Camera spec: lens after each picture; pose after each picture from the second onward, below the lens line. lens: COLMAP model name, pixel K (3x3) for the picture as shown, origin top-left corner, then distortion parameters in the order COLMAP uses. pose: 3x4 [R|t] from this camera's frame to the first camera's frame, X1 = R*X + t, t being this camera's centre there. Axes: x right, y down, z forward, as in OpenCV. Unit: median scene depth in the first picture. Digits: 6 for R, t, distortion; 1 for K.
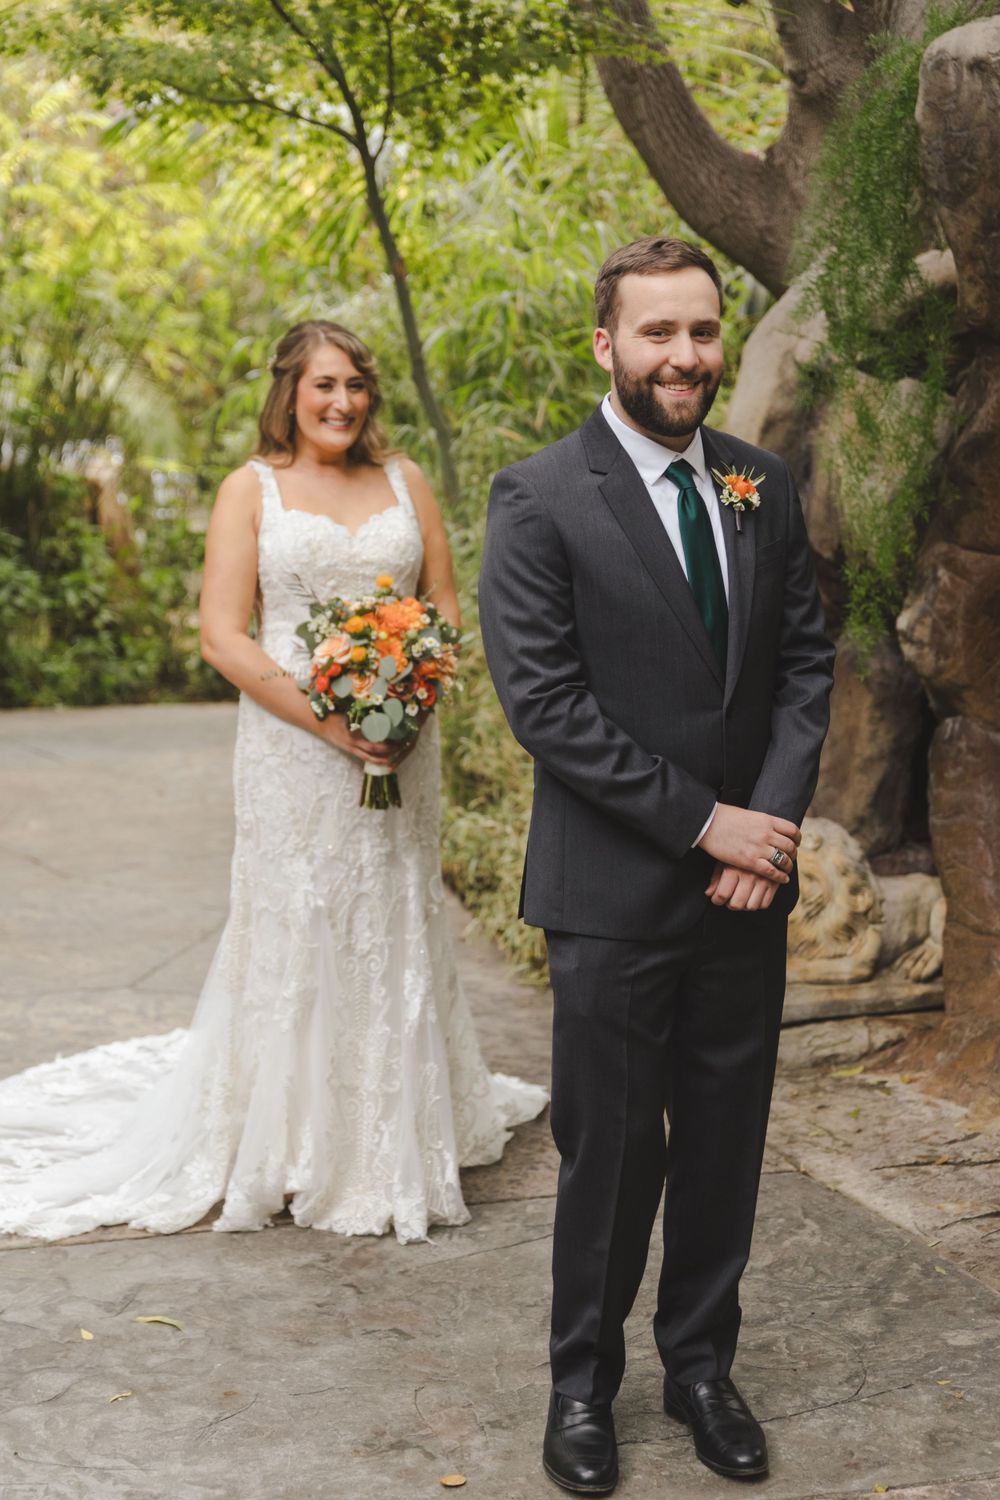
lens RADIAL K [[2282.4, 0, 500.0], [0, 2282.4, 750.0], [0, 0, 1]] dist [0.014077, -0.061184]
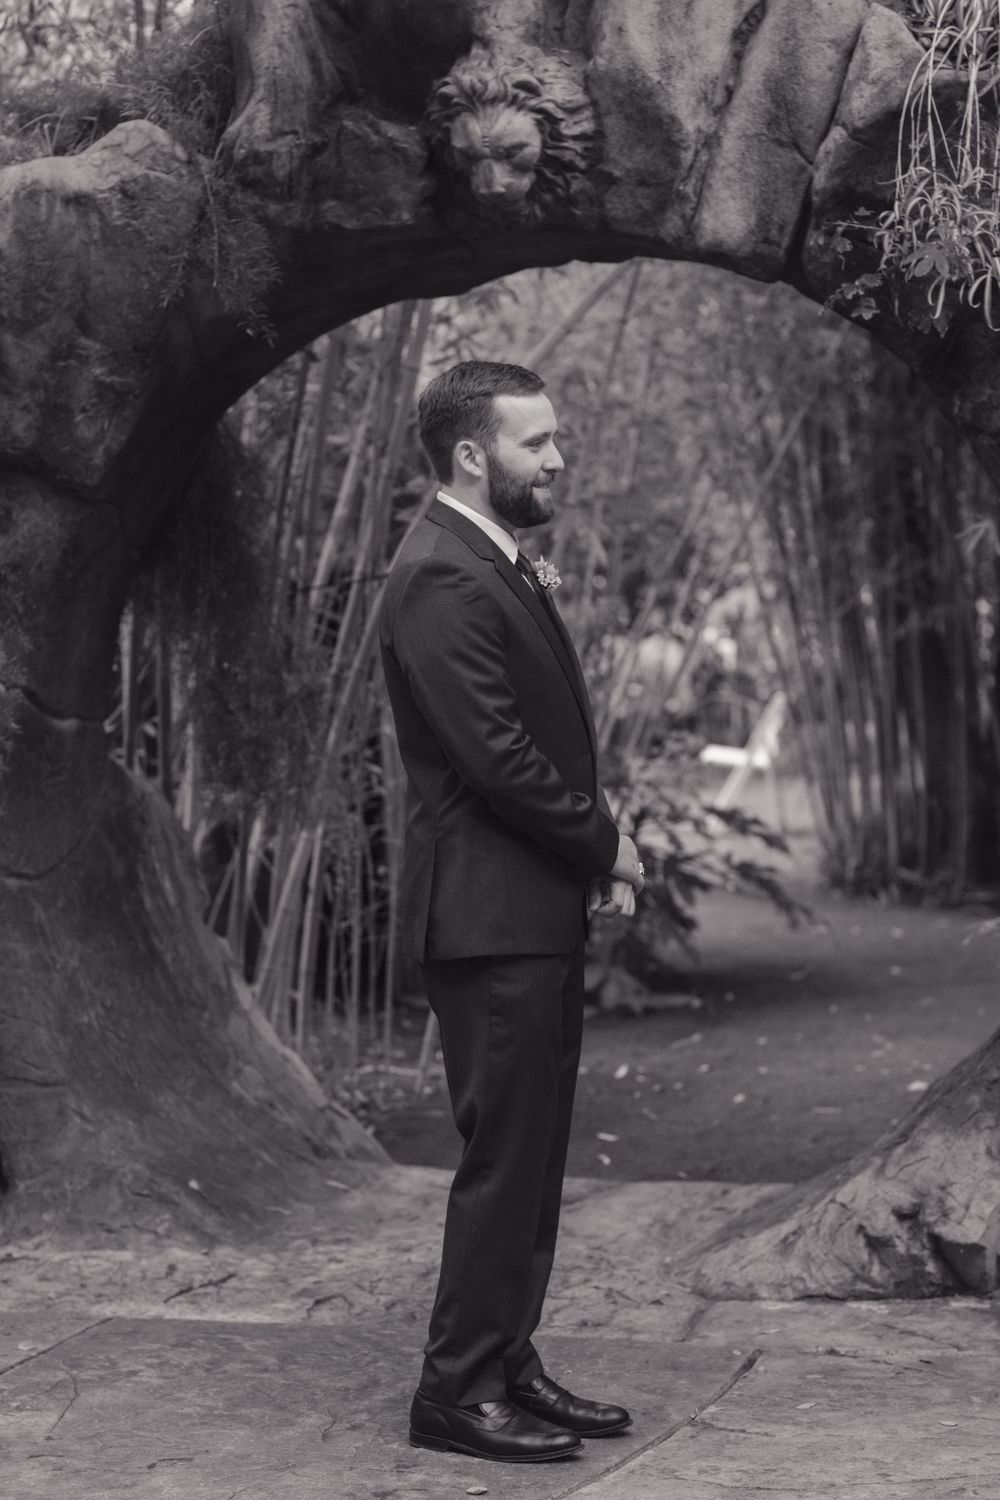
lens RADIAL K [[3458.6, 0, 500.0], [0, 3458.6, 750.0], [0, 0, 1]] dist [0.018966, 0.068557]
pose [[0.596393, -0.046507, 0.801344, -0.913995], [0.137817, 0.989428, -0.045145, 0.037004], [-0.790773, 0.137363, 0.596498, -0.031565]]
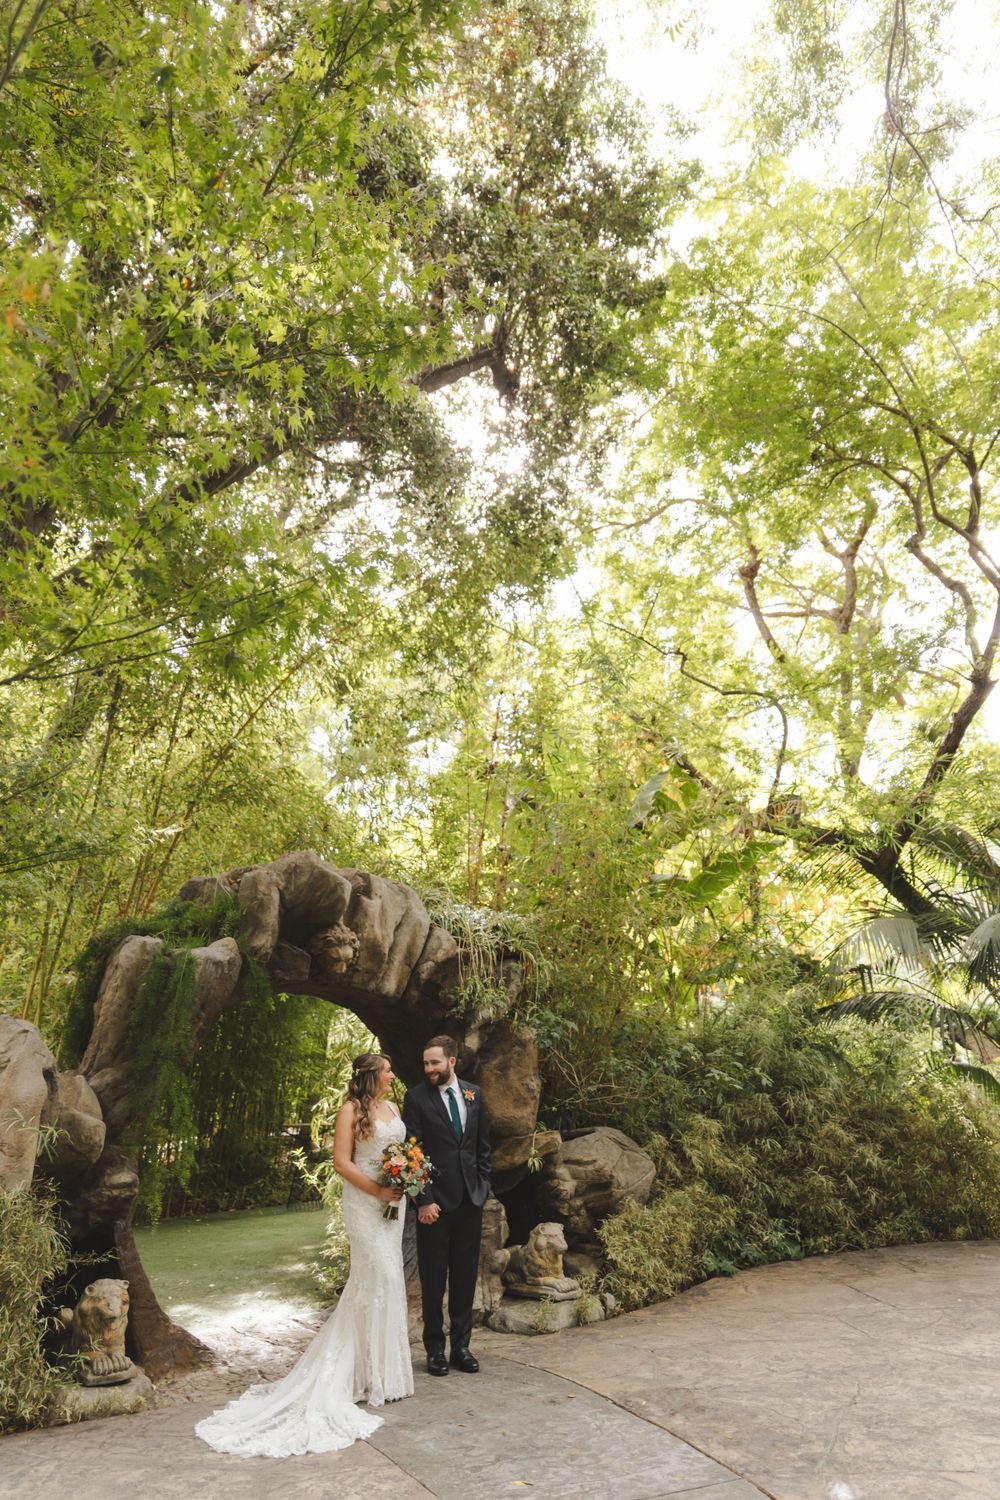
lens RADIAL K [[1127.1, 0, 500.0], [0, 1127.1, 750.0], [0, 0, 1]] dist [-0.015784, -0.000023]
pose [[-0.259707, 0.285662, 0.922469, -1.278390], [0.178525, 0.952983, -0.244850, -0.141435], [-0.949042, 0.101094, -0.298494, 1.049948]]
